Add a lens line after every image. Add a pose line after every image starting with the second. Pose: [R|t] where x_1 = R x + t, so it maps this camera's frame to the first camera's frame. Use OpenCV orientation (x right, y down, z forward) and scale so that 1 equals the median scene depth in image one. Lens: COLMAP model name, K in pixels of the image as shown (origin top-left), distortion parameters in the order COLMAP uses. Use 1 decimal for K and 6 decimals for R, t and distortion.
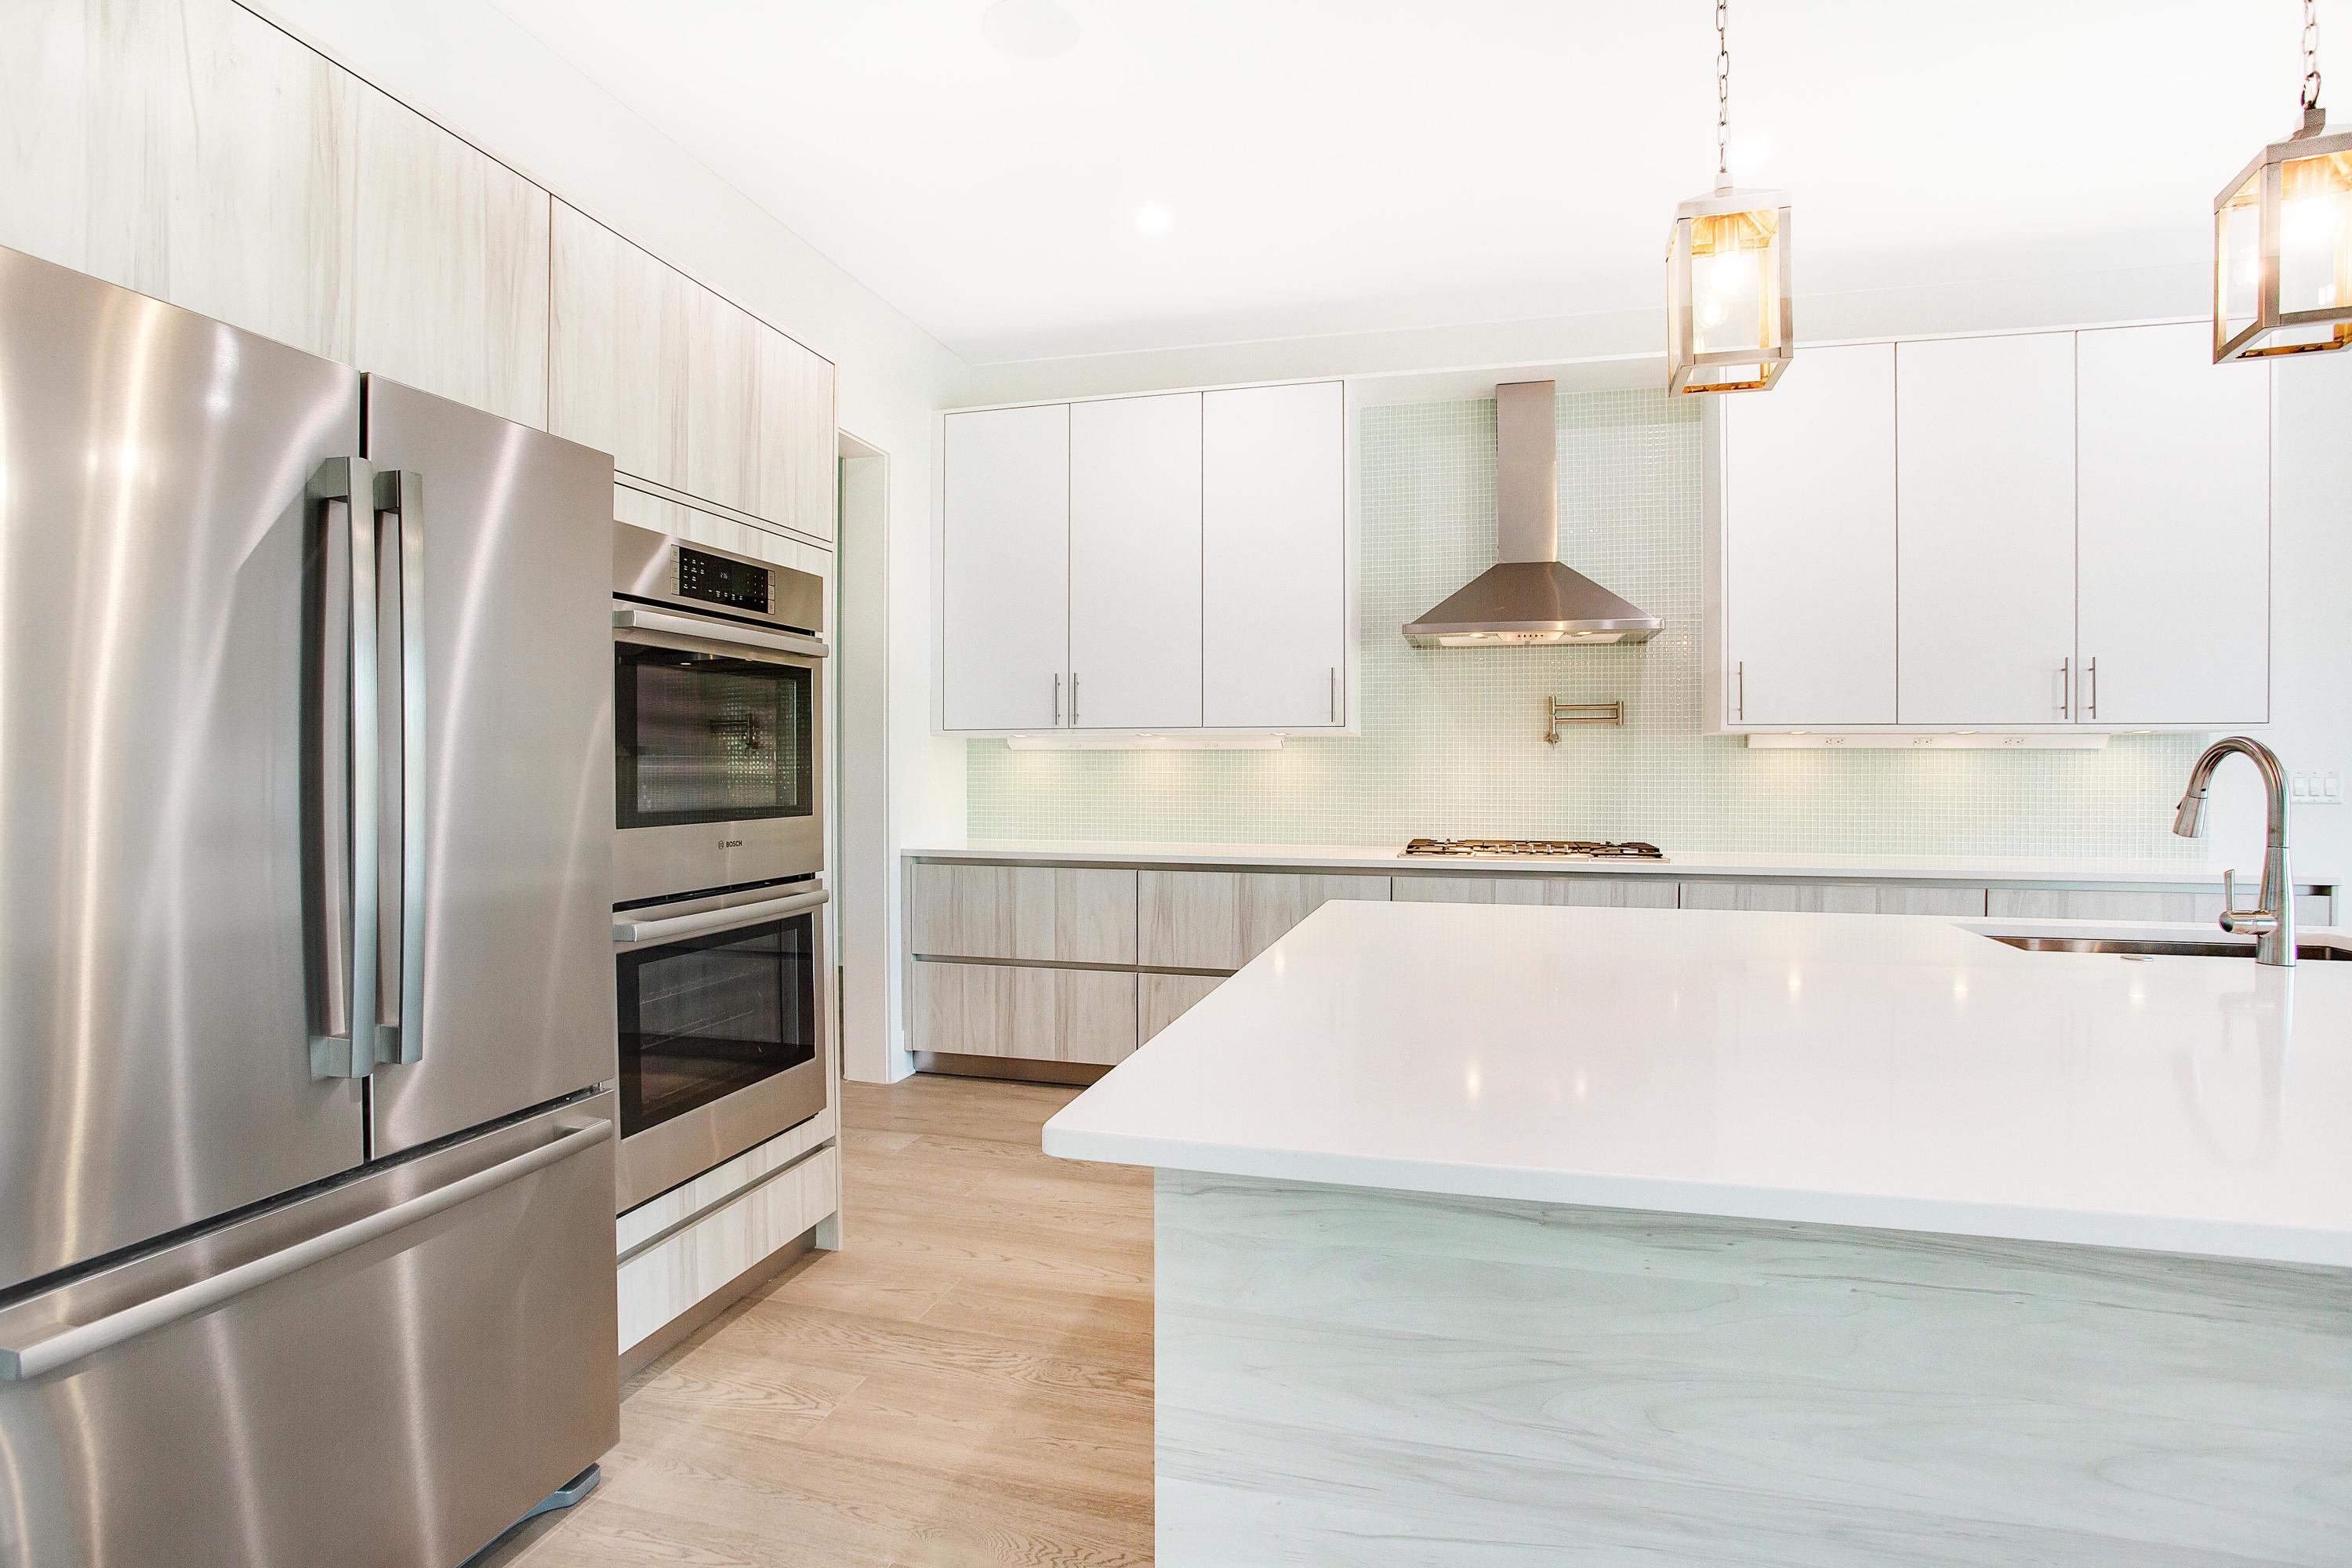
lens RADIAL K [[1165.5, 0, 1192.7], [0, 1165.5, 785.2], [0, 0, 1]] dist [-0.069194, 0.037961]
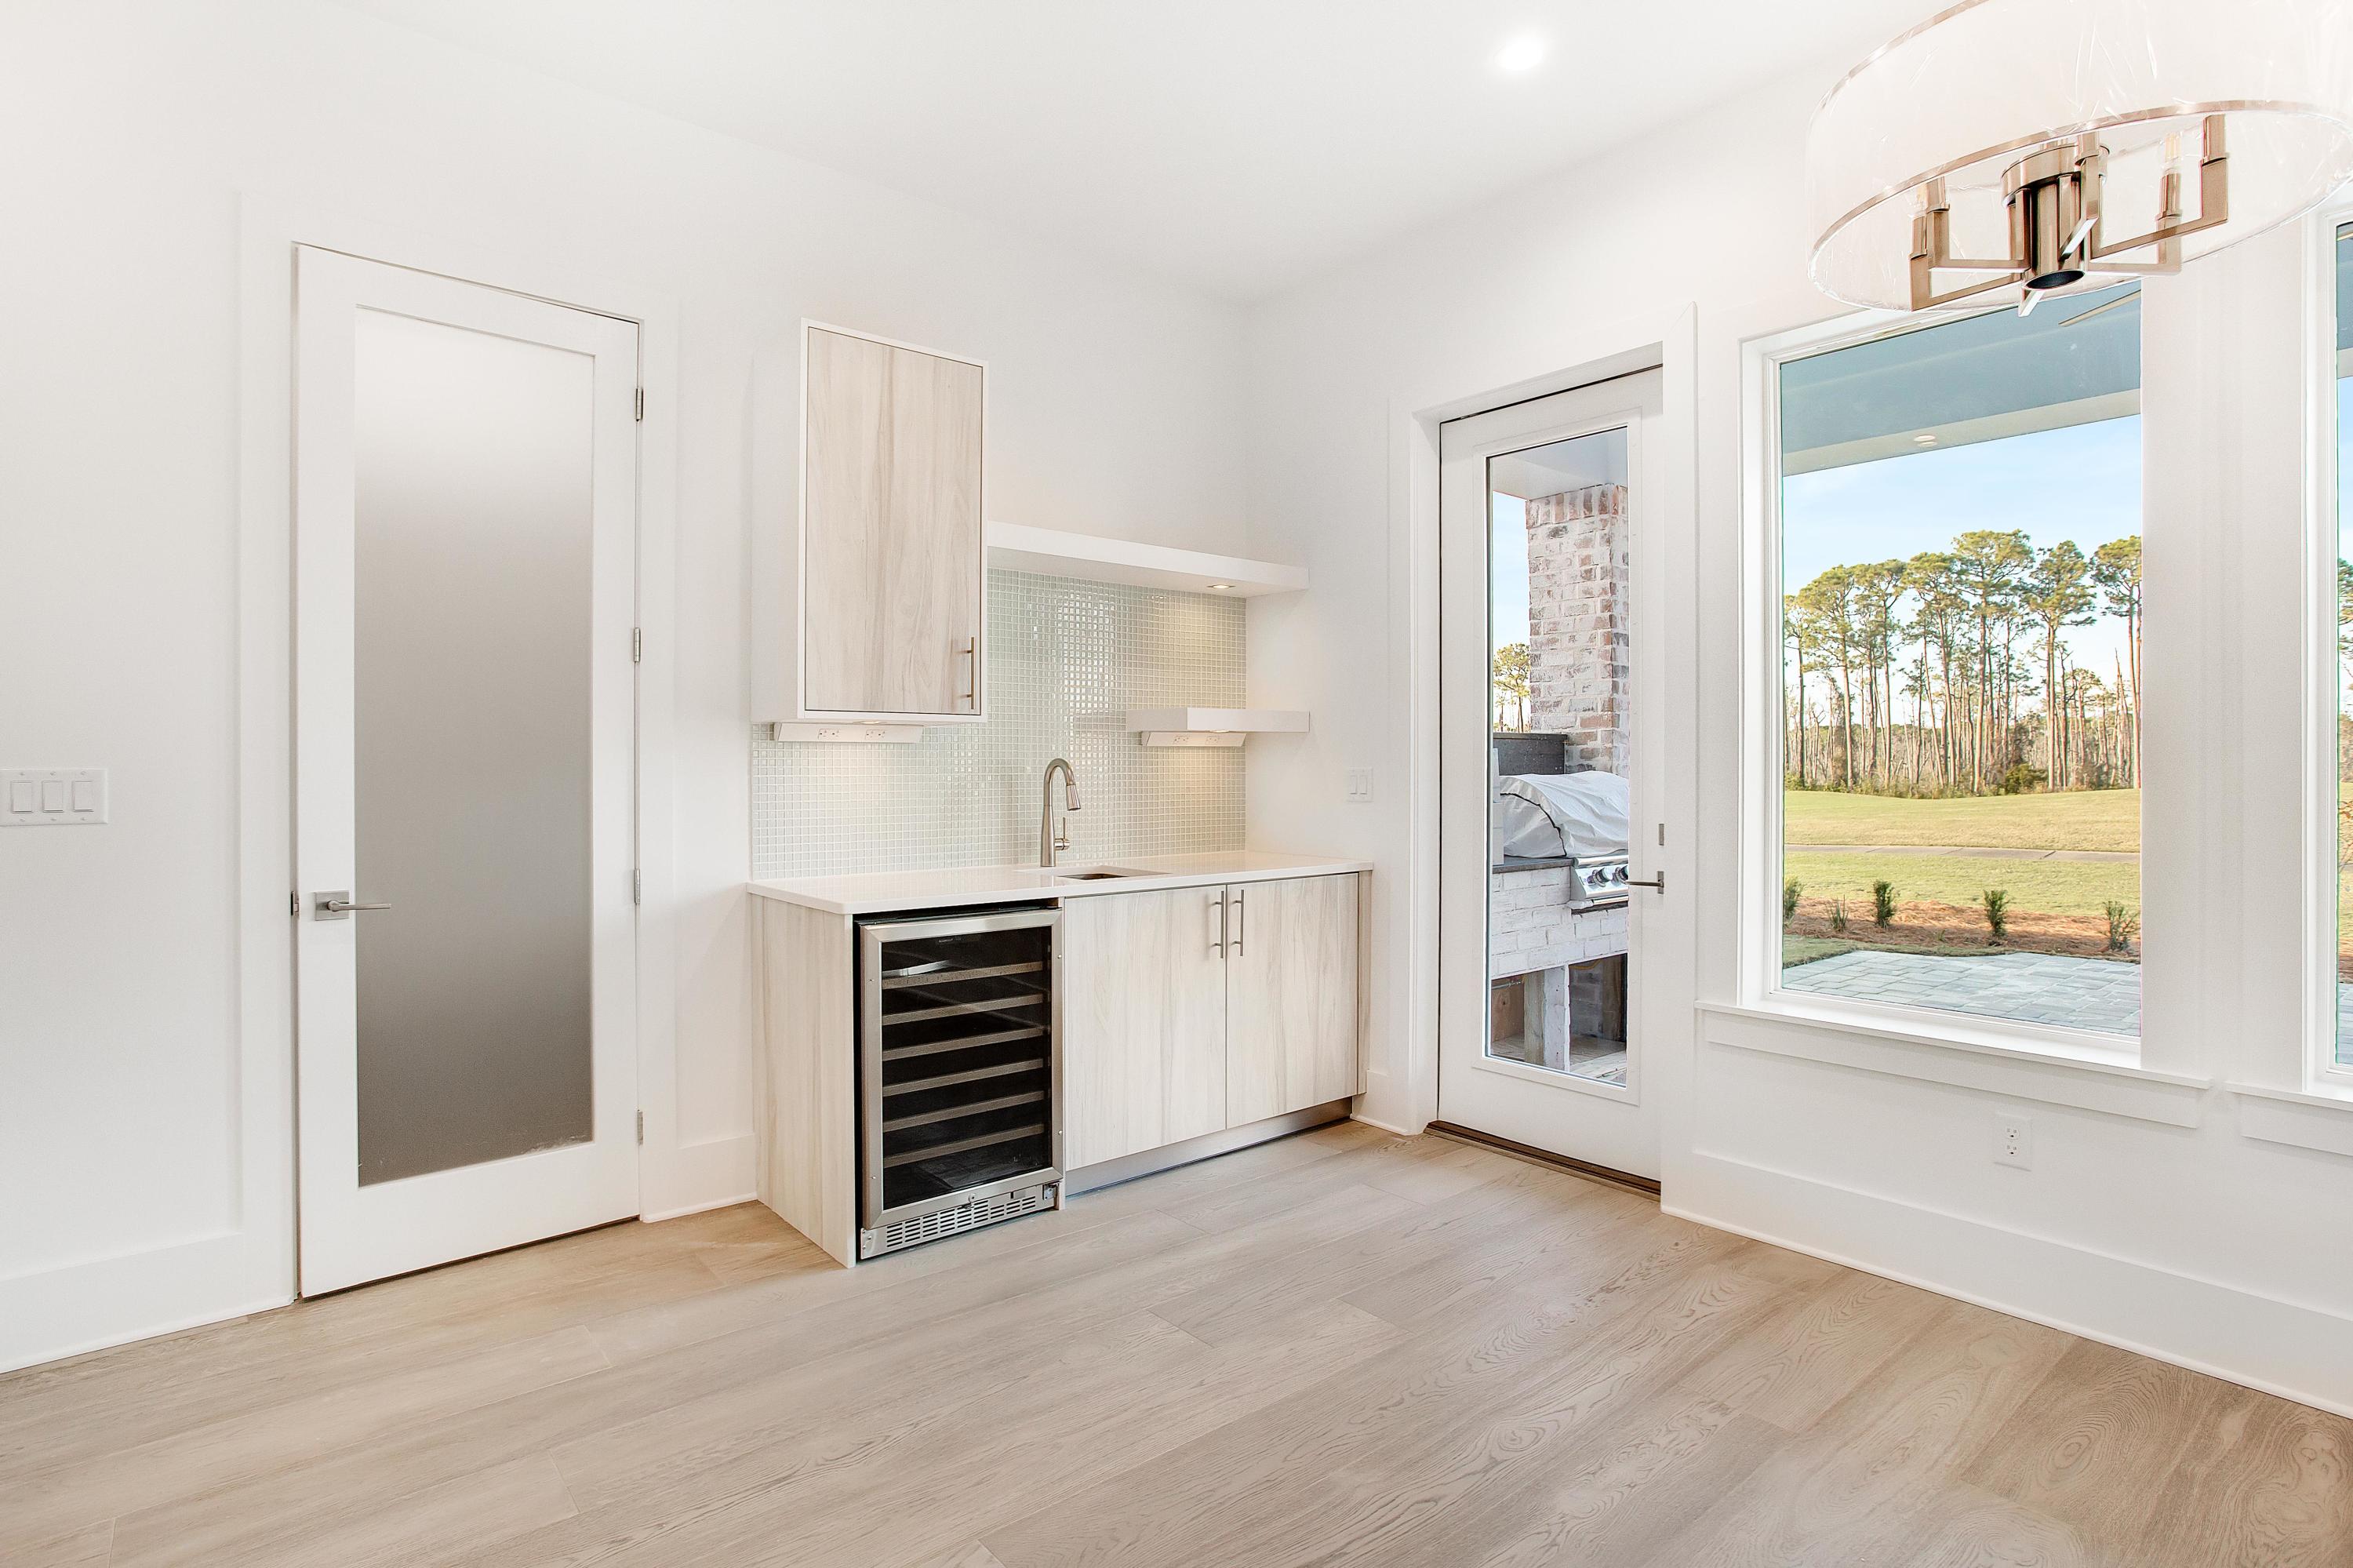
lens RADIAL K [[1180.5, 0, 1185.9], [0, 1180.5, 766.1], [0, 0, 1]] dist [-0.049850, 0.022273]
pose [[0.582010, -0.003873, 0.813172, 1.282002], [0.012471, 0.999914, -0.004164, -0.007904], [-0.813086, 0.012564, 0.582008, 0.225860]]
